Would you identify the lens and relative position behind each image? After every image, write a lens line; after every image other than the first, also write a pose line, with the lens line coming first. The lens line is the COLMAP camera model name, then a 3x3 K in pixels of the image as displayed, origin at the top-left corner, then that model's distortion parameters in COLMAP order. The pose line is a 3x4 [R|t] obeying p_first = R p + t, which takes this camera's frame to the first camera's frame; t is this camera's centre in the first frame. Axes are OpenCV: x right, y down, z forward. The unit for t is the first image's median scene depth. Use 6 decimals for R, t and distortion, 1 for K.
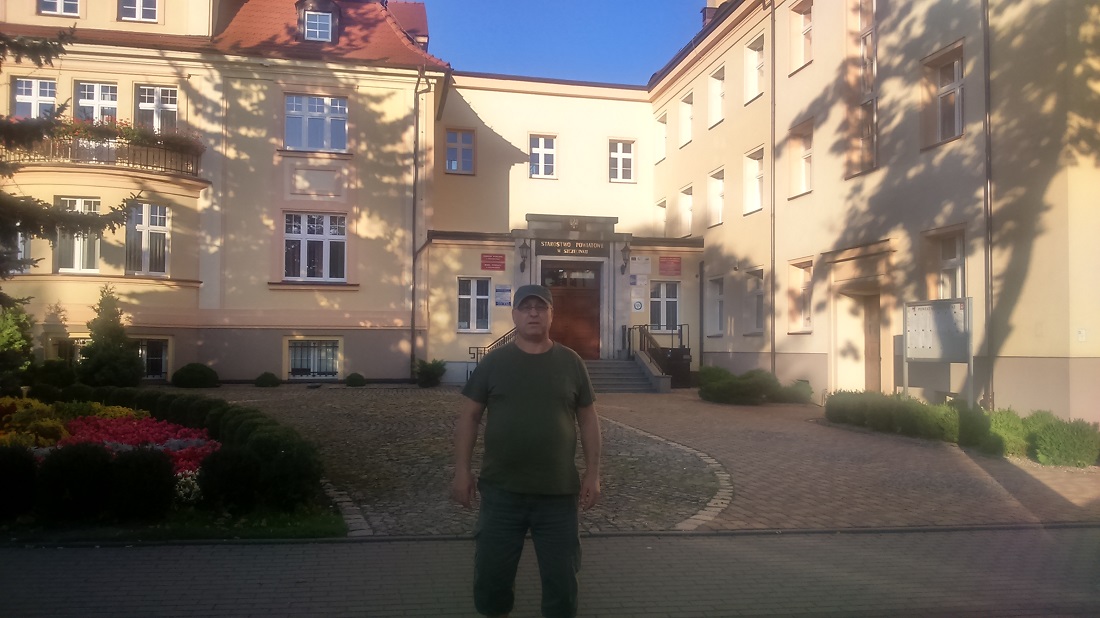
lens RADIAL K [[873.1, 0, 549.7], [0, 873.1, 309.3], [0, 0, 1]] dist [0.002520, 0.000101]
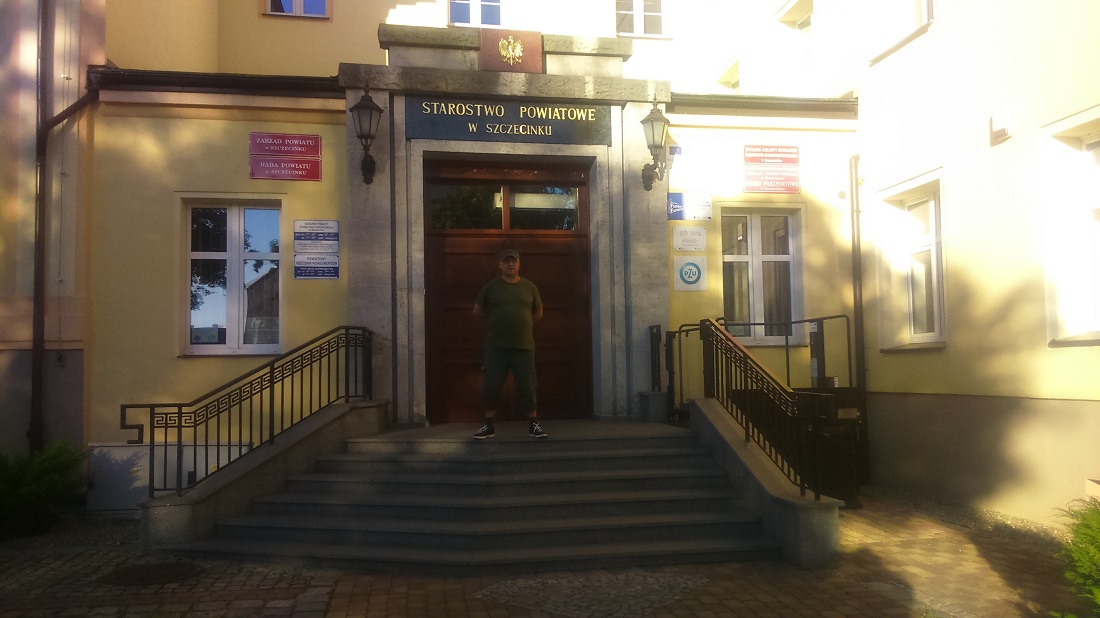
lens RADIAL K [[873.1, 0, 550.6], [0, 873.1, 311.0], [0, 0, 1]] dist [0.002520, 0.000101]
pose [[0.998850, -0.025098, -0.040847, 0.056961], [0.023809, 0.999212, -0.031754, 0.023277], [0.041612, 0.030745, 0.998661, 0.637792]]
